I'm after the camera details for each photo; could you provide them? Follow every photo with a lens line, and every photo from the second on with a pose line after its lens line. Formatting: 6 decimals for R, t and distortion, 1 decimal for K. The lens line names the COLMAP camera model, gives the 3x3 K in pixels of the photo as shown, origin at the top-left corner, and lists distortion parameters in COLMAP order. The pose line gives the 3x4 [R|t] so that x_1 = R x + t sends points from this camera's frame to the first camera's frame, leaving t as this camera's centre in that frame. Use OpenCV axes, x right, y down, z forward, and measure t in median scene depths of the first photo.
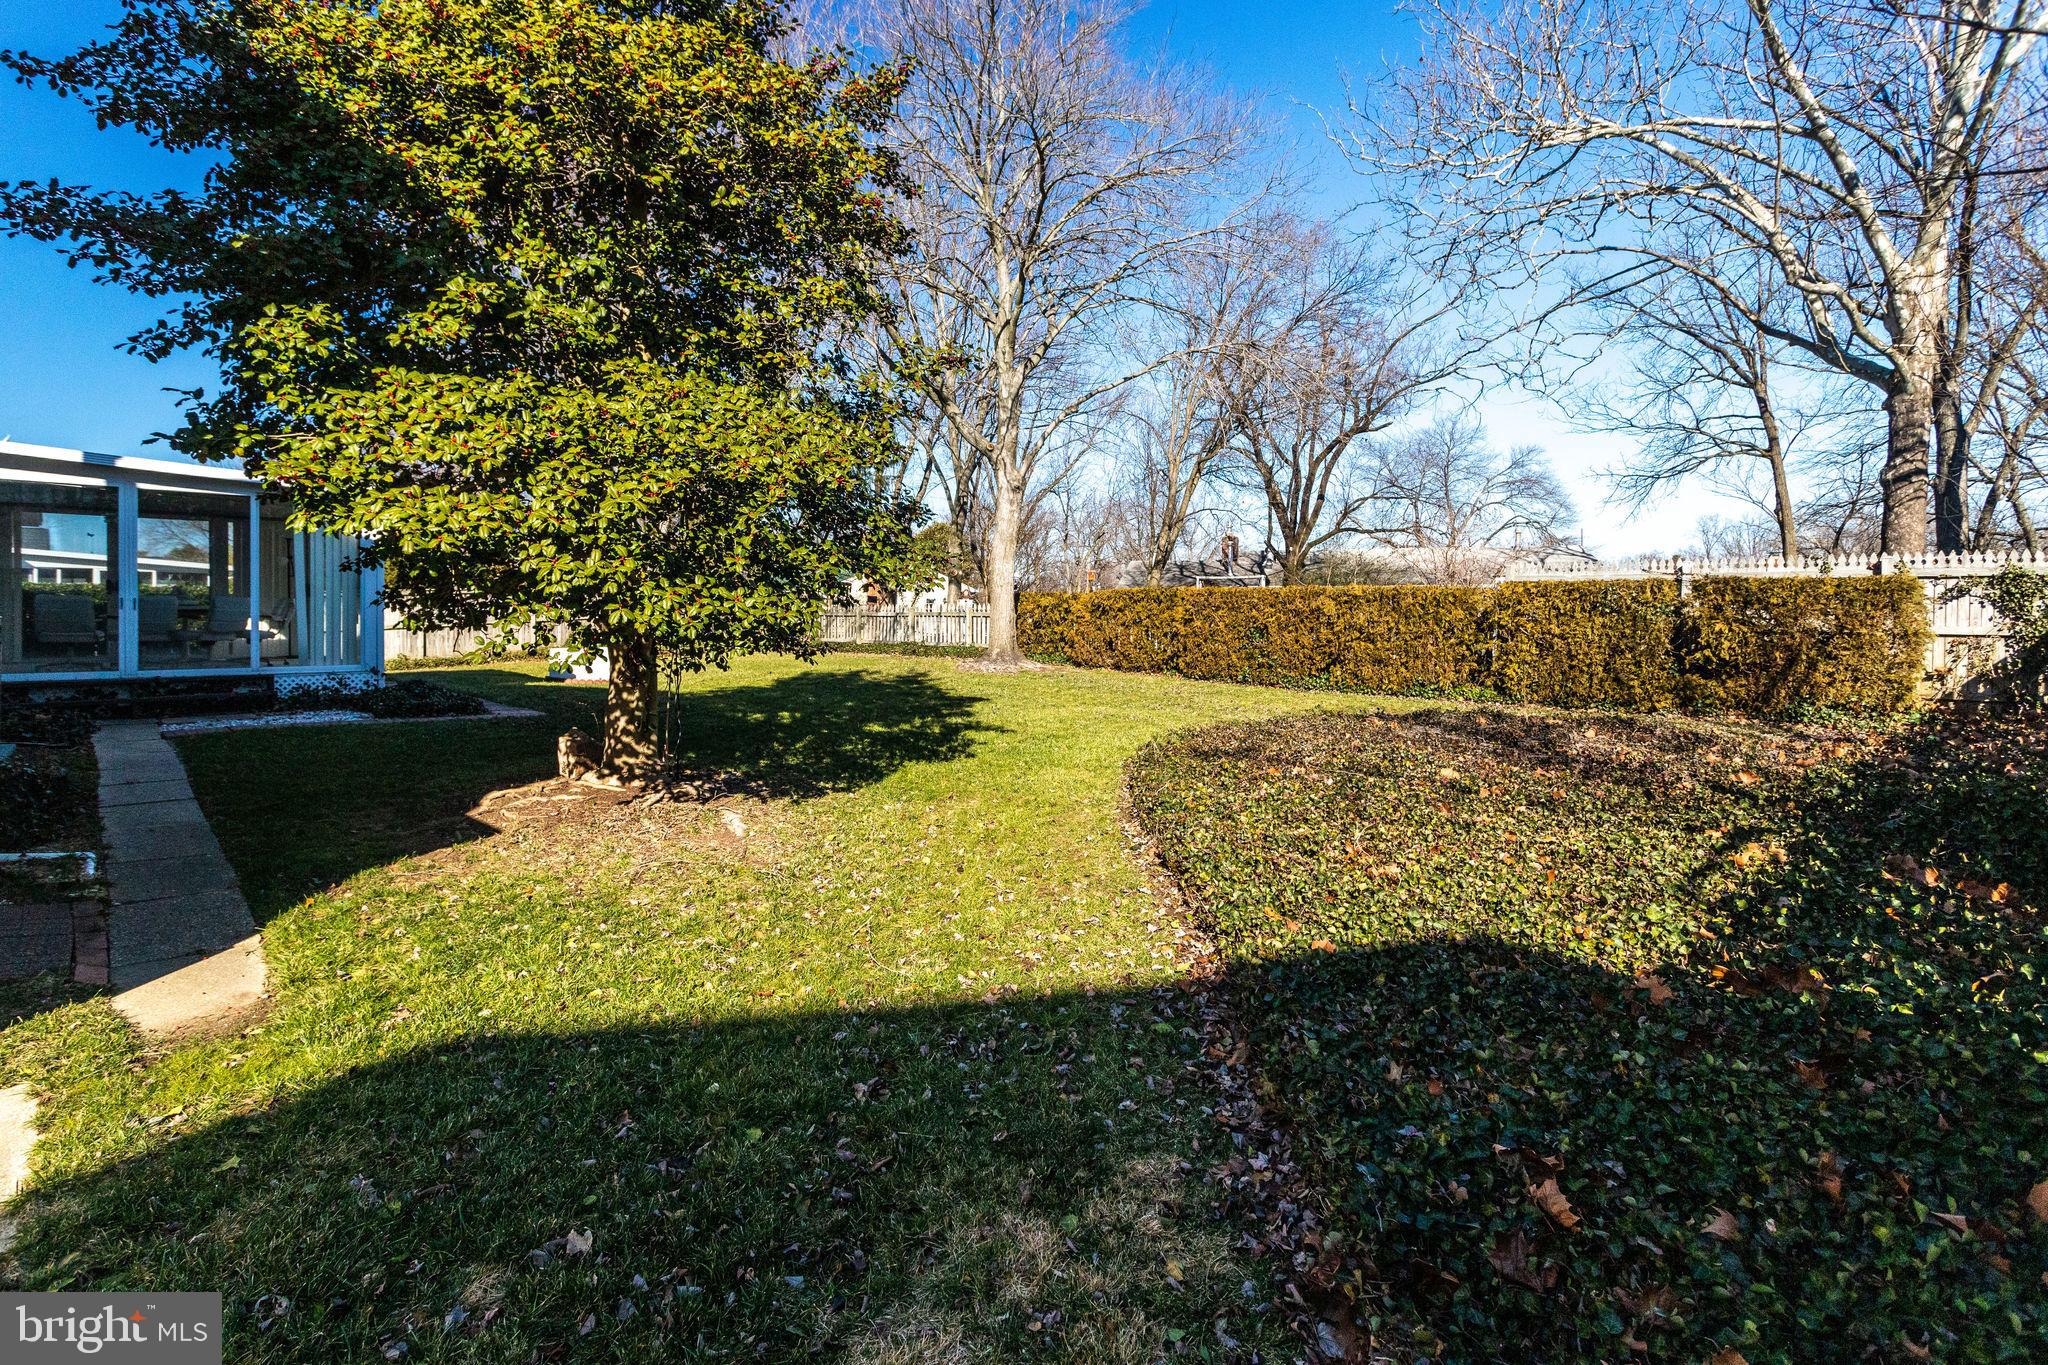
lens RADIAL K [[964.4, 0, 1020.1], [0, 964.4, 659.5], [0, 0, 1]] dist [0.001865, 0.000297]
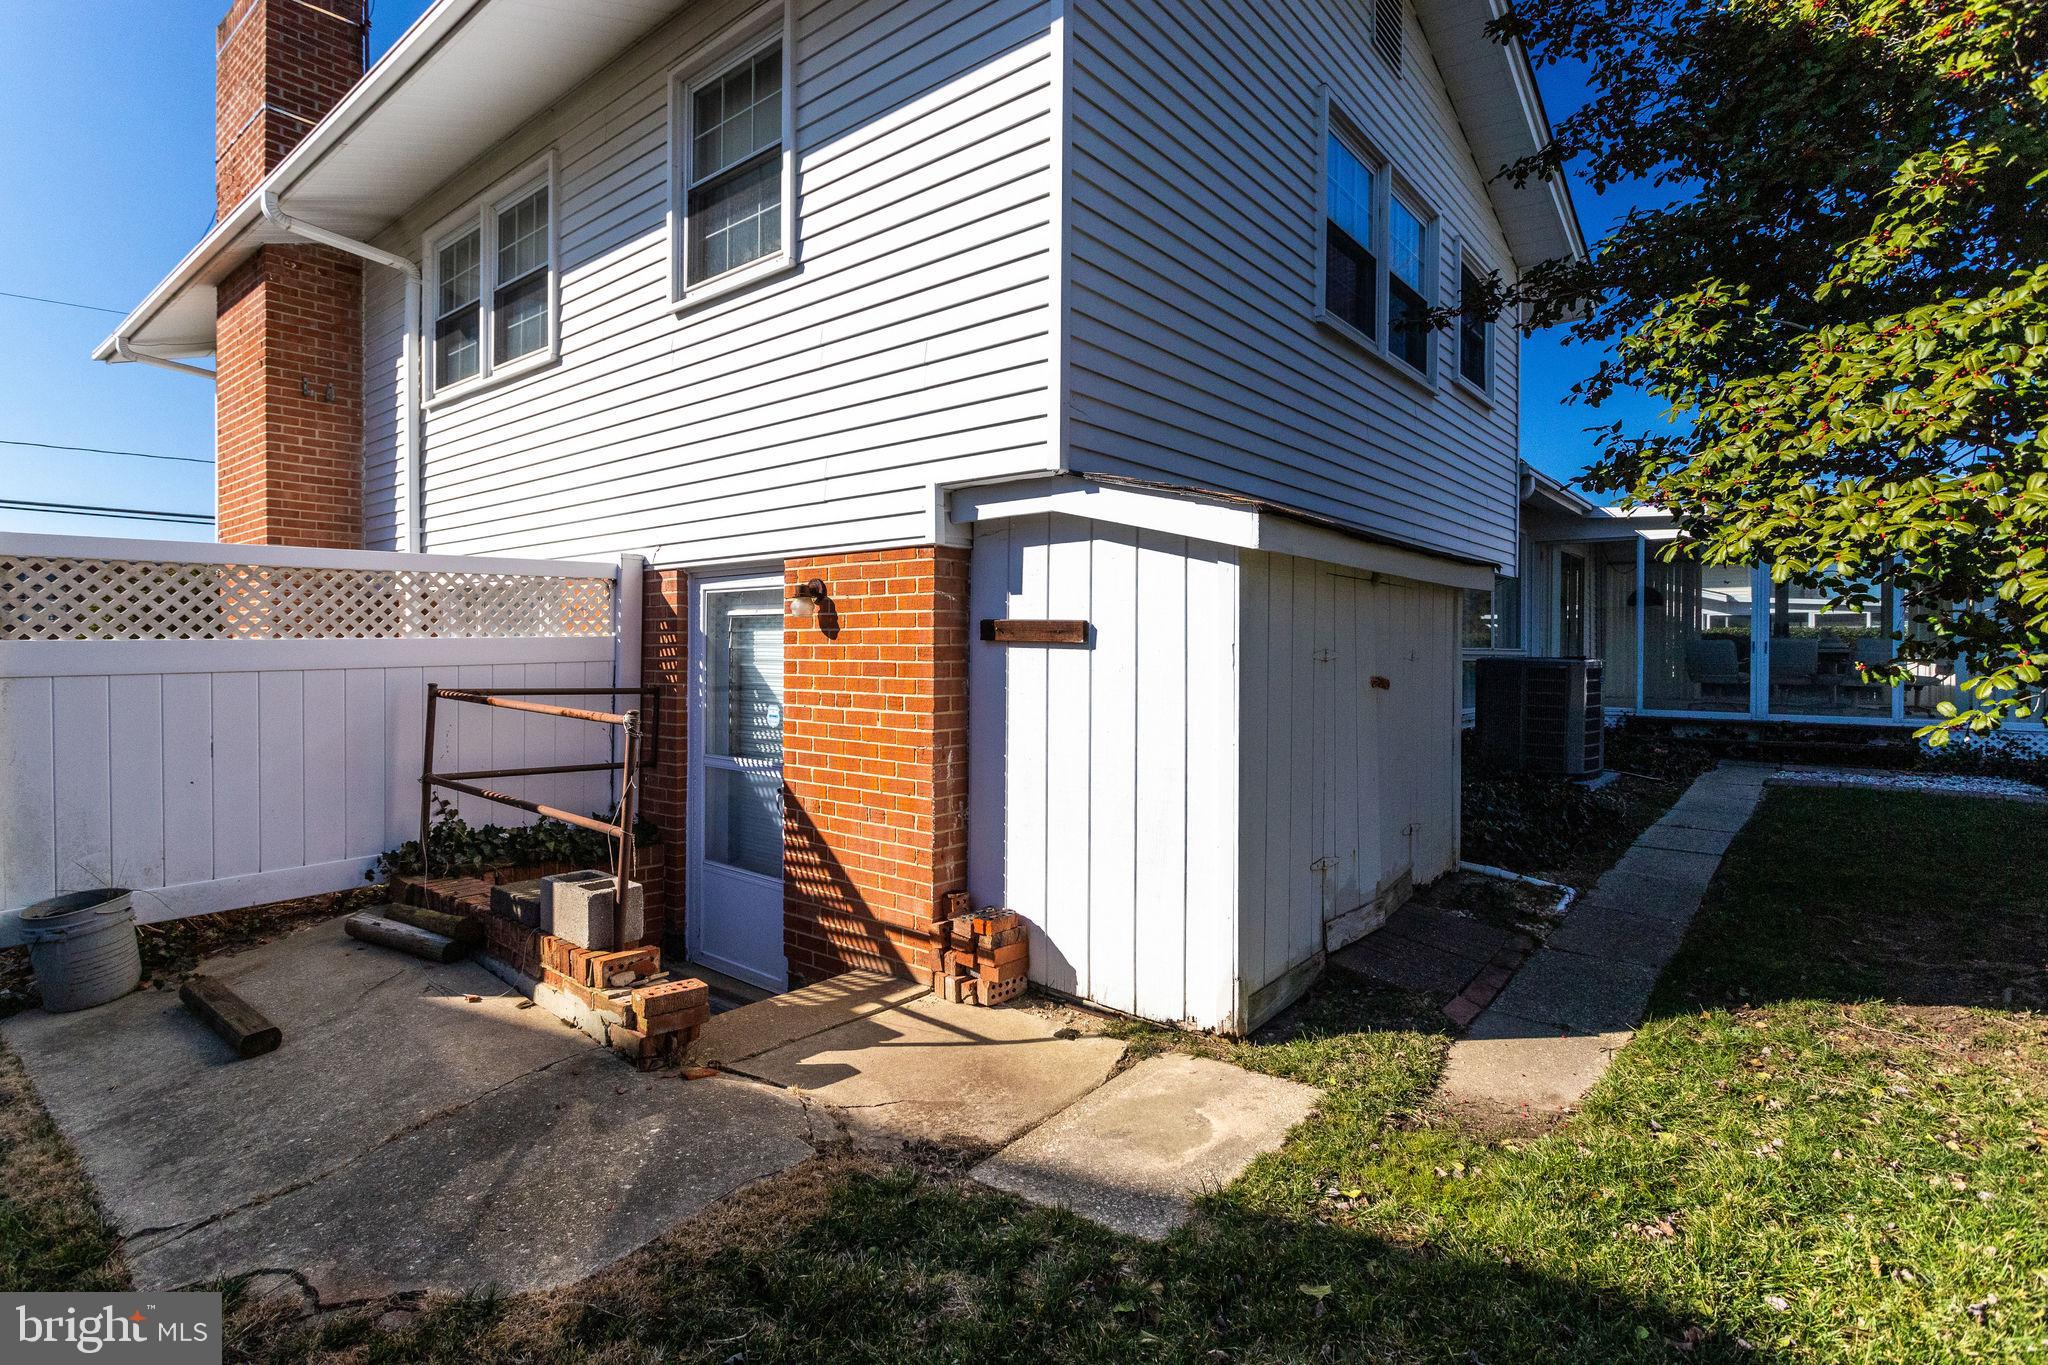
lens RADIAL K [[964.4, 0, 1020.1], [0, 964.4, 659.5], [0, 0, 1]] dist [0.001865, 0.000297]
pose [[0.105550, 0.006175, -0.994395, 0.016354], [-0.048540, 0.998821, 0.001050, -0.025489], [0.993229, 0.048157, 0.105725, 0.355576]]
